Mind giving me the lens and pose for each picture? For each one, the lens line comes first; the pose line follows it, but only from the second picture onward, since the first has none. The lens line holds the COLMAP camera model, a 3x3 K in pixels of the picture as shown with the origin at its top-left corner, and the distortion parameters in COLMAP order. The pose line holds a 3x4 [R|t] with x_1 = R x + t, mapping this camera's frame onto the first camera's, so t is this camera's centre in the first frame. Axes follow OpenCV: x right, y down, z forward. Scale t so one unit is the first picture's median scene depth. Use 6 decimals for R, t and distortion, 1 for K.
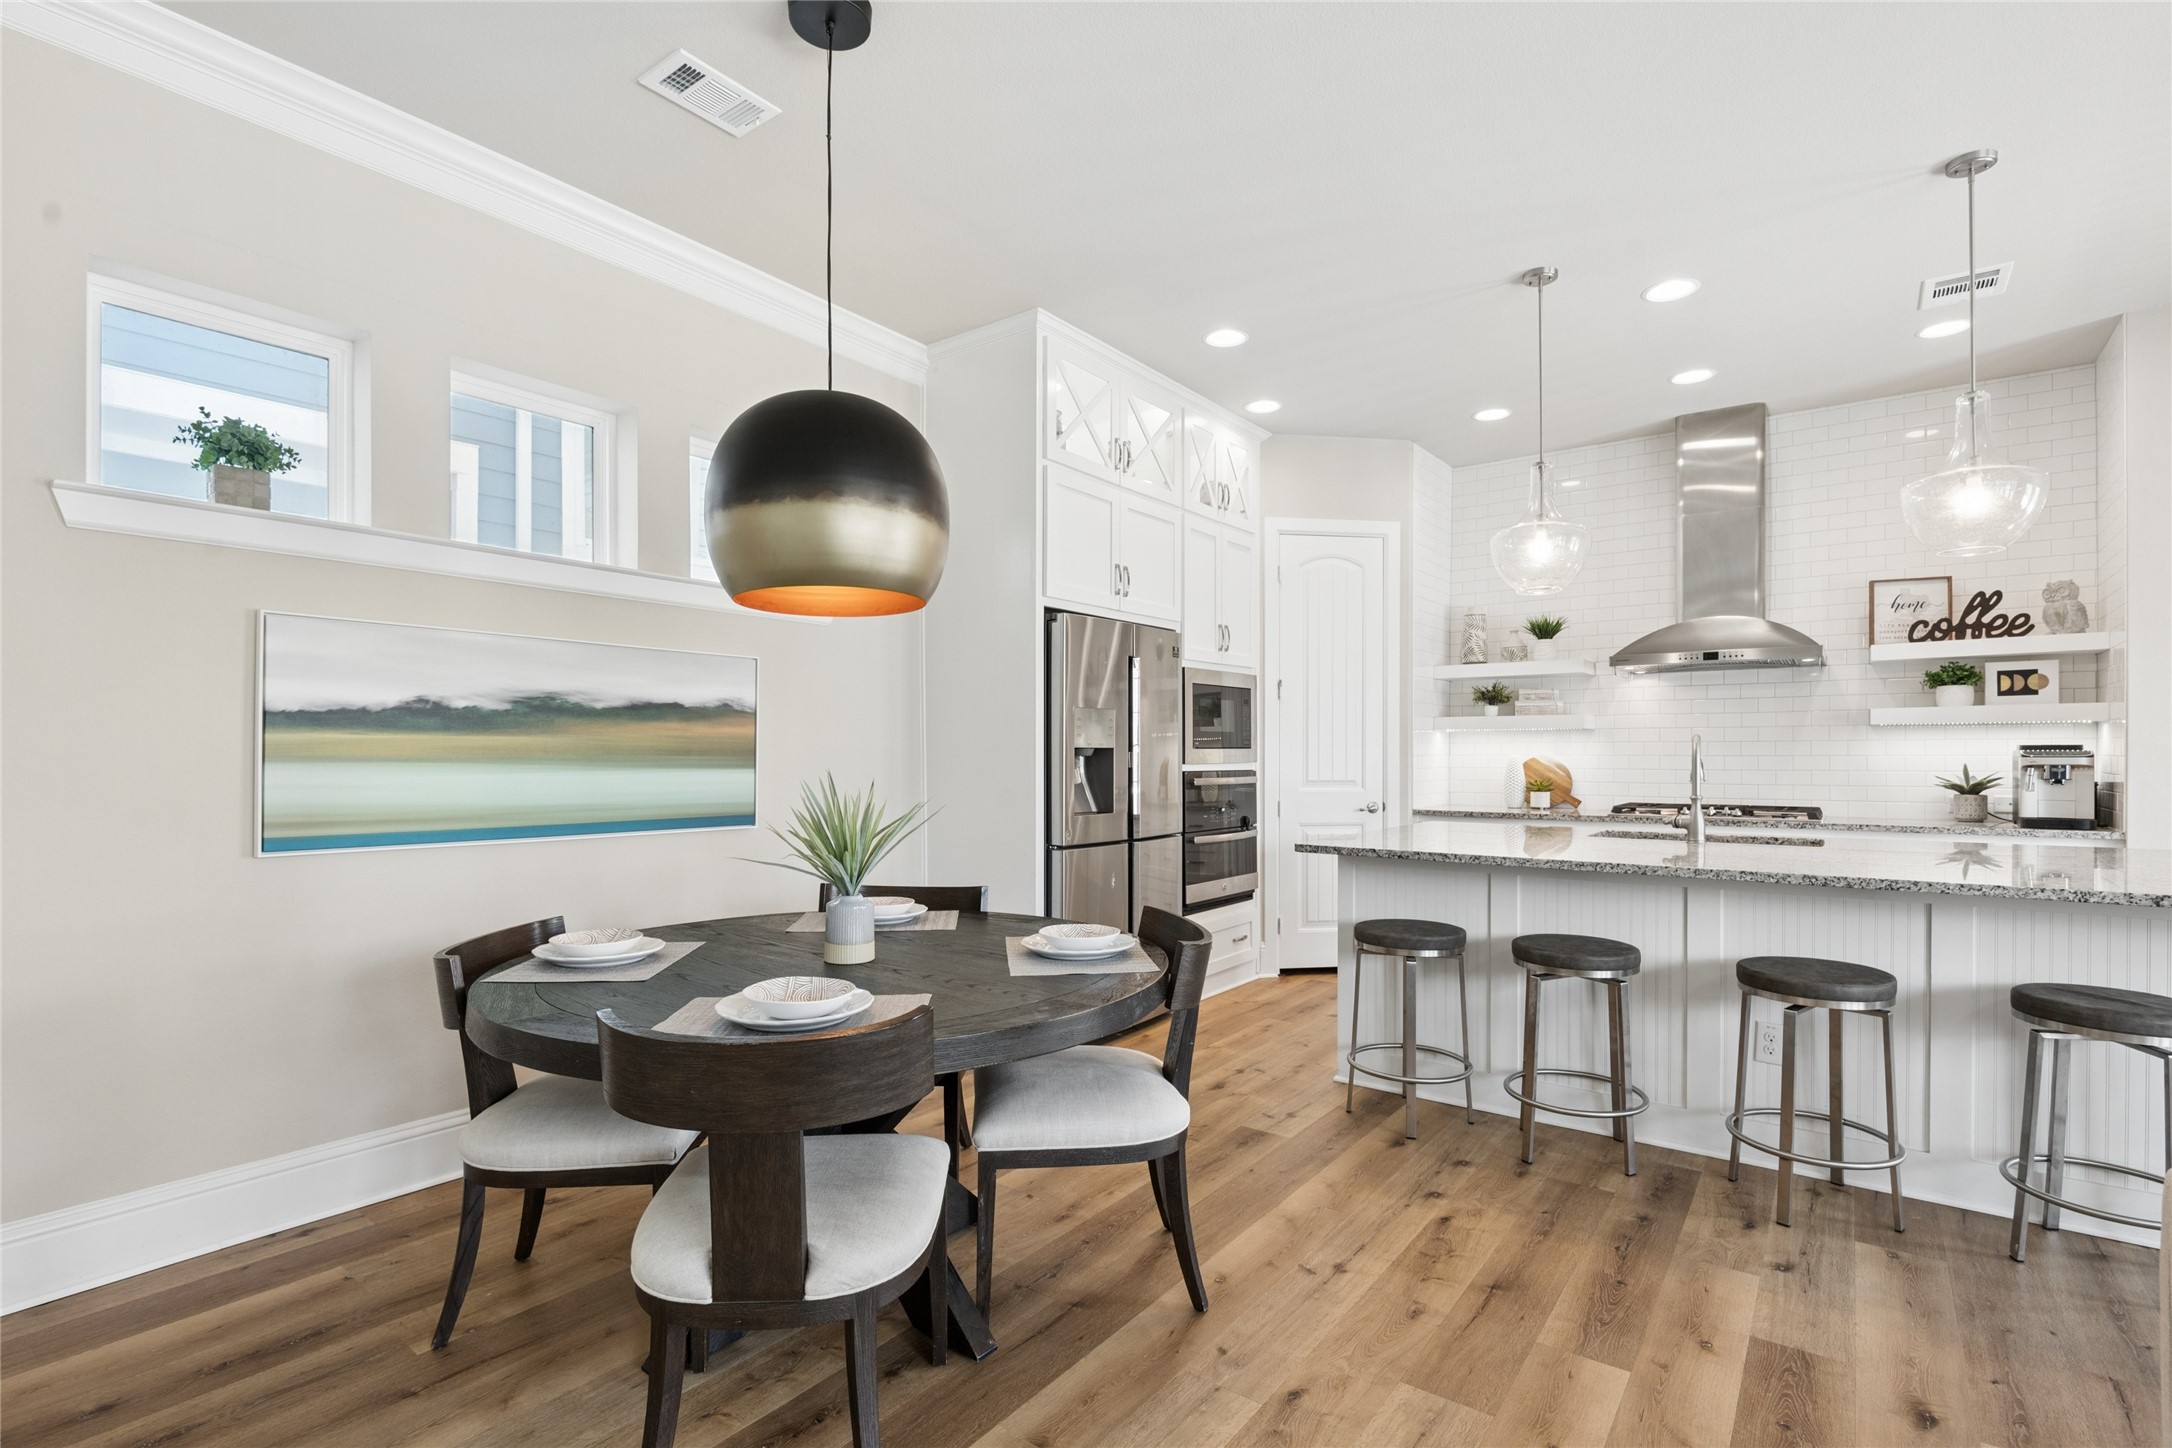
lens RADIAL K [[1003.0, 0, 1089.2], [0, 1003.0, 756.7], [0, 0, 1]] dist [-0.001619, -0.004628]
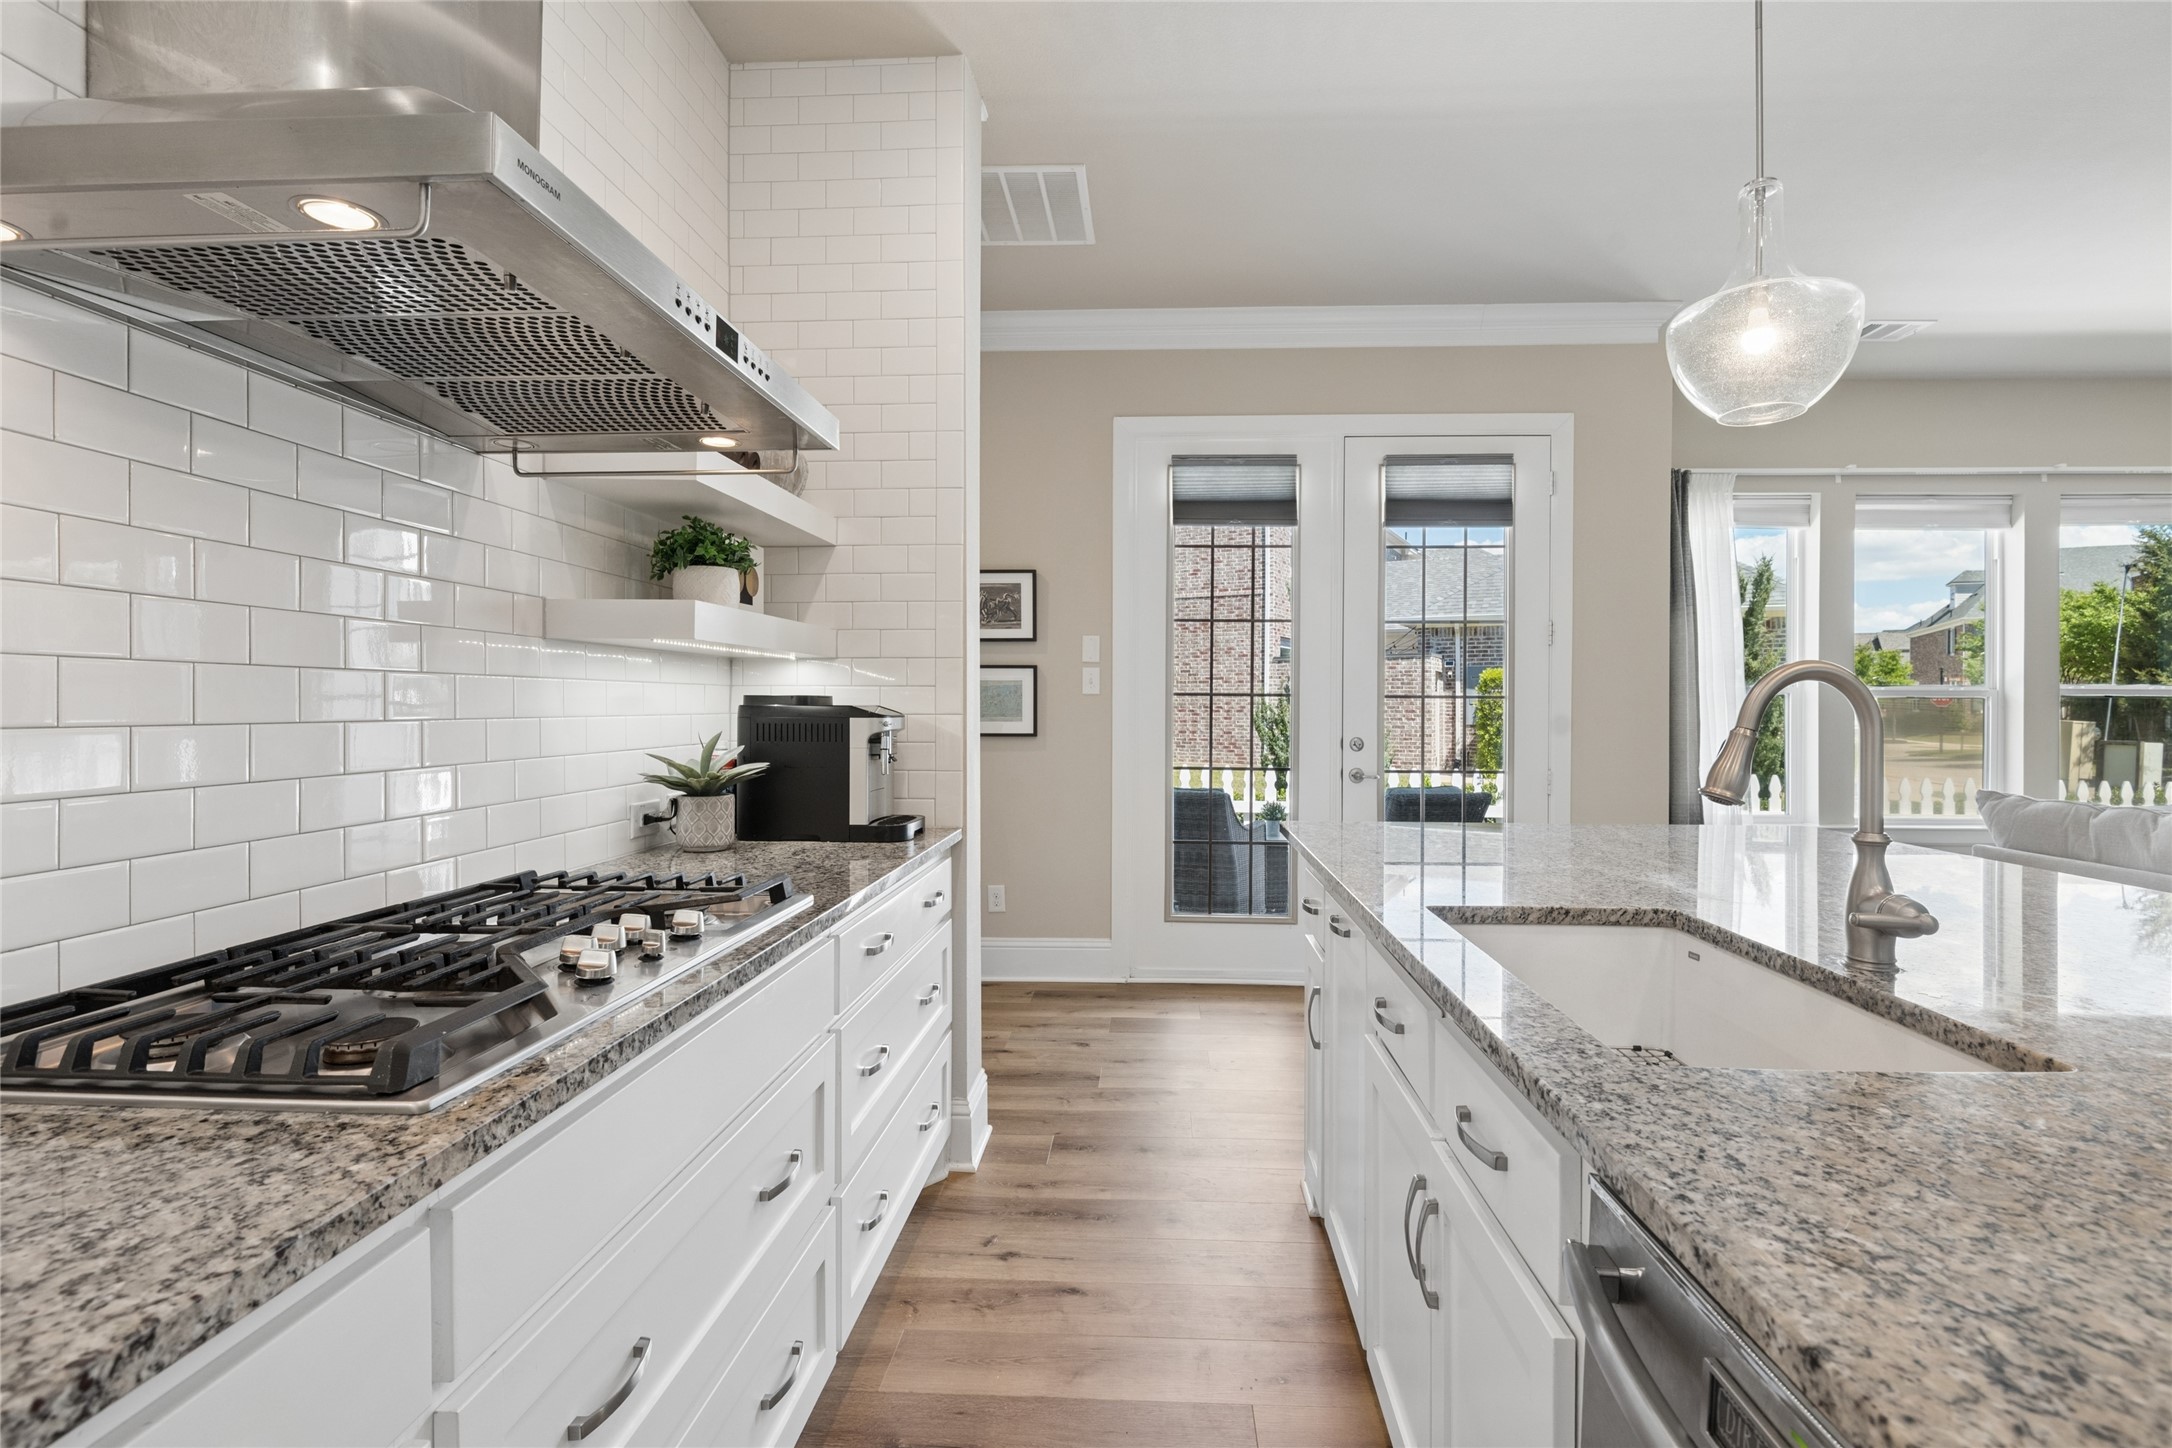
lens RADIAL K [[1003.0, 0, 1121.4], [0, 1003.0, 713.7], [0, 0, 1]] dist [-0.001619, -0.004628]
pose [[-0.570681, -0.003352, 0.821165, 0.373798], [0.003335, 0.999974, 0.006399, -0.004650], [-0.821165, 0.006390, -0.570655, 1.139637]]
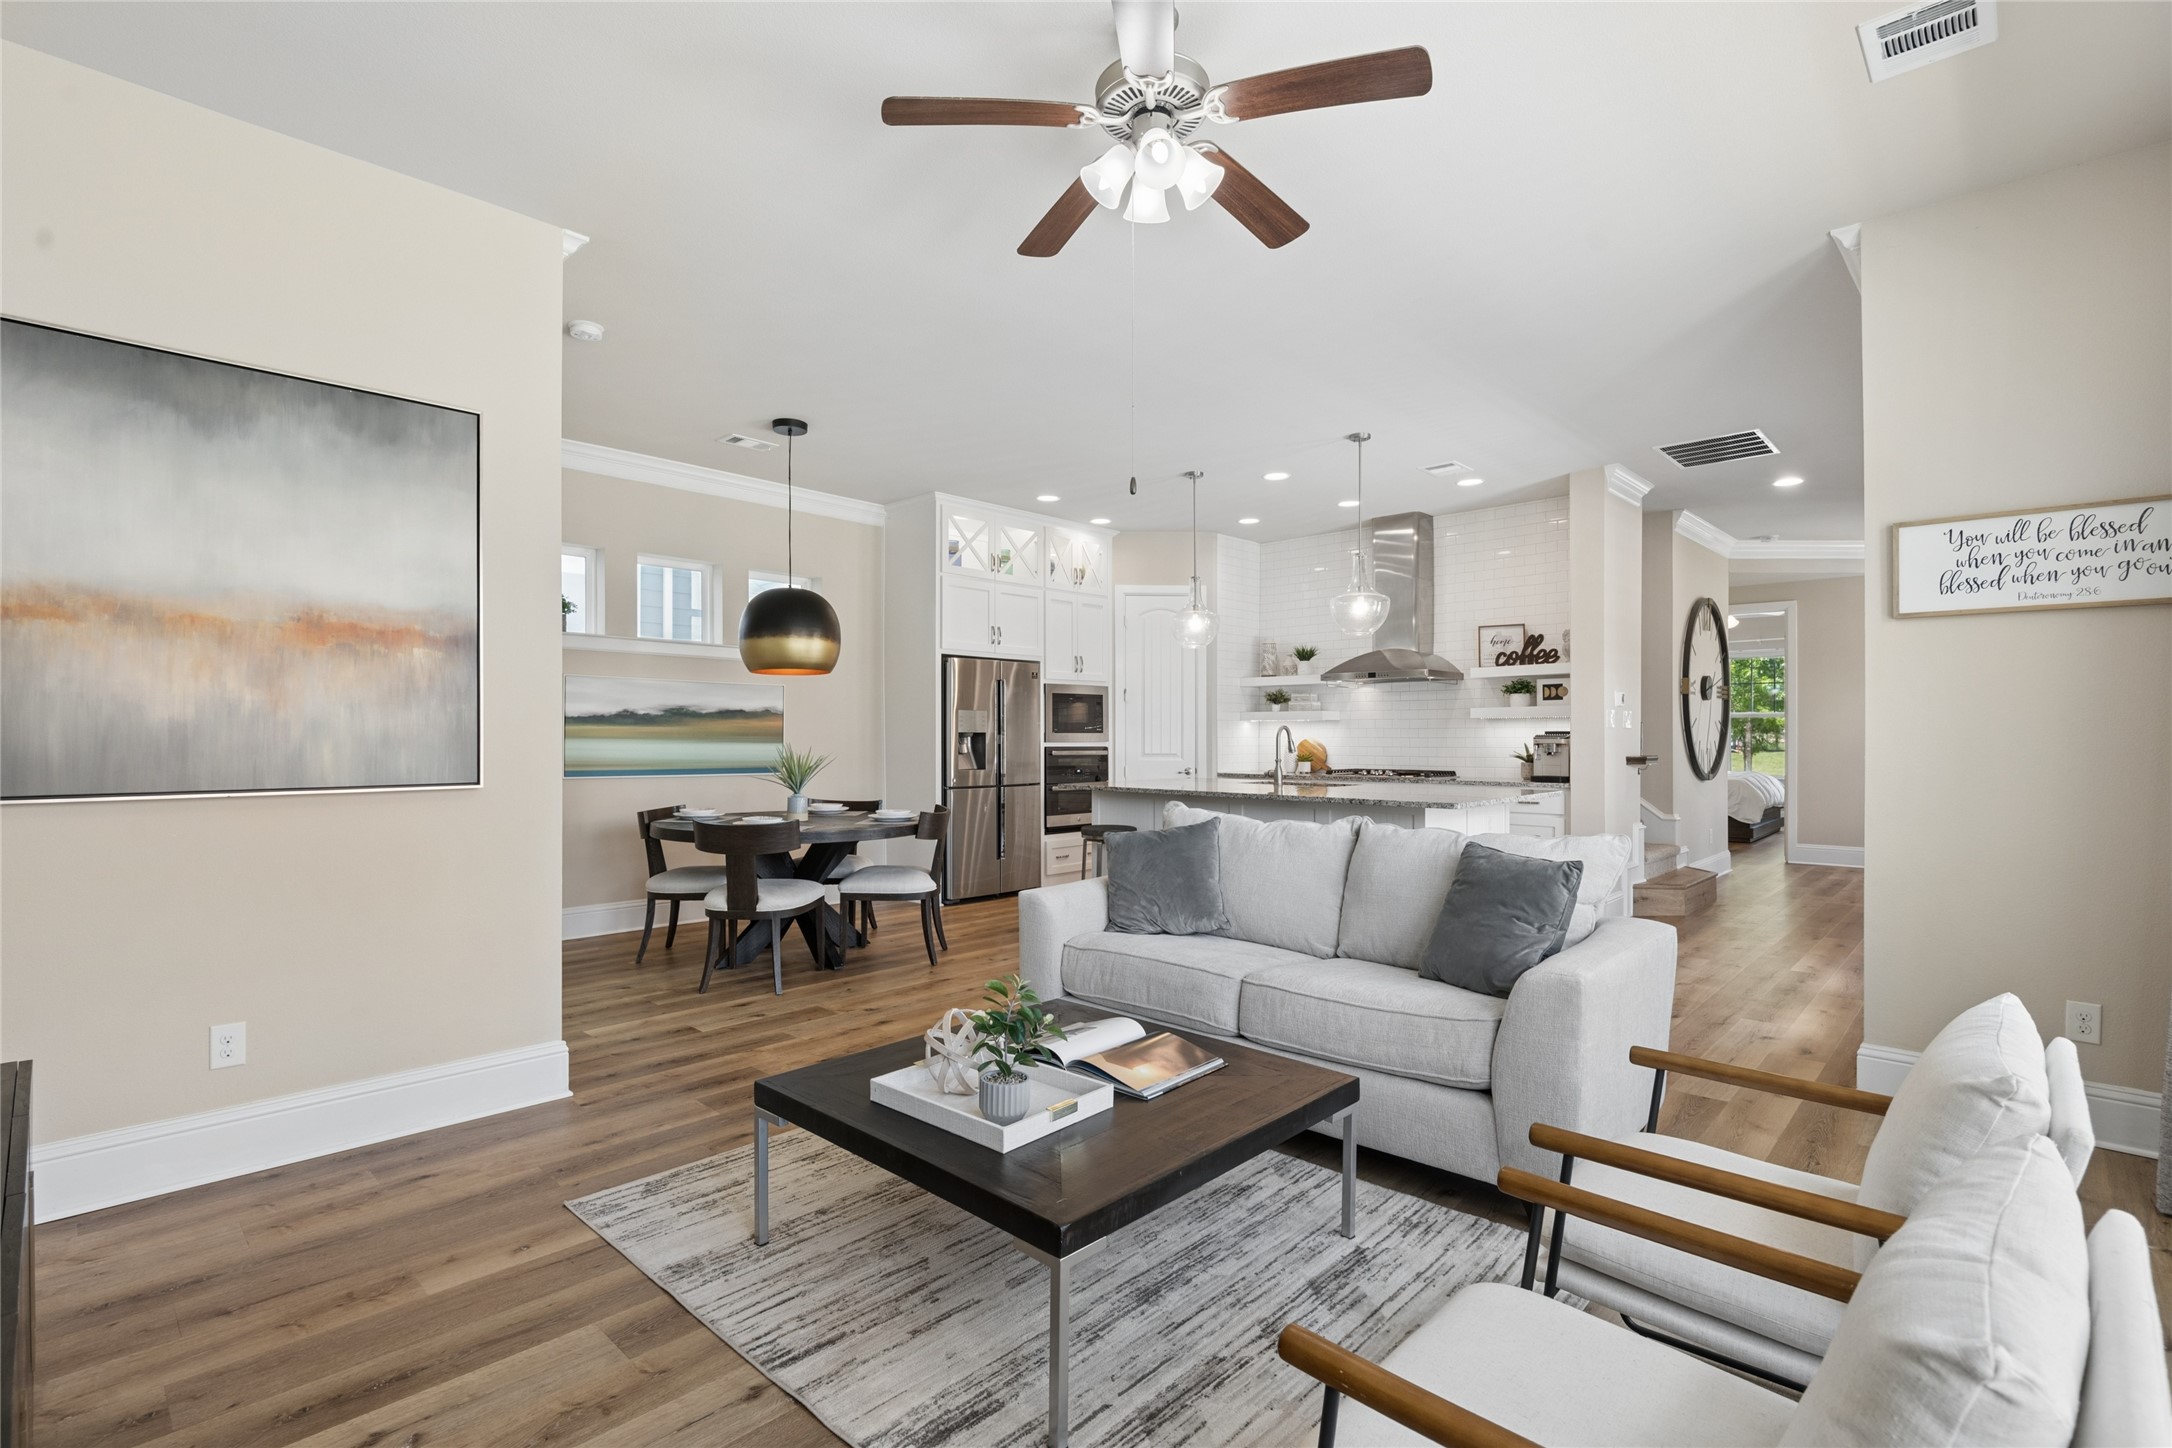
lens RADIAL K [[1003.0, 0, 1074.2], [0, 1003.0, 727.8], [0, 0, 1]] dist [-0.001619, -0.004628]
pose [[0.992803, 0.000905, -0.119755, 0.365012], [-0.002279, 0.999933, -0.011339, 0.002251], [0.119737, 0.011530, 0.992739, -0.676412]]
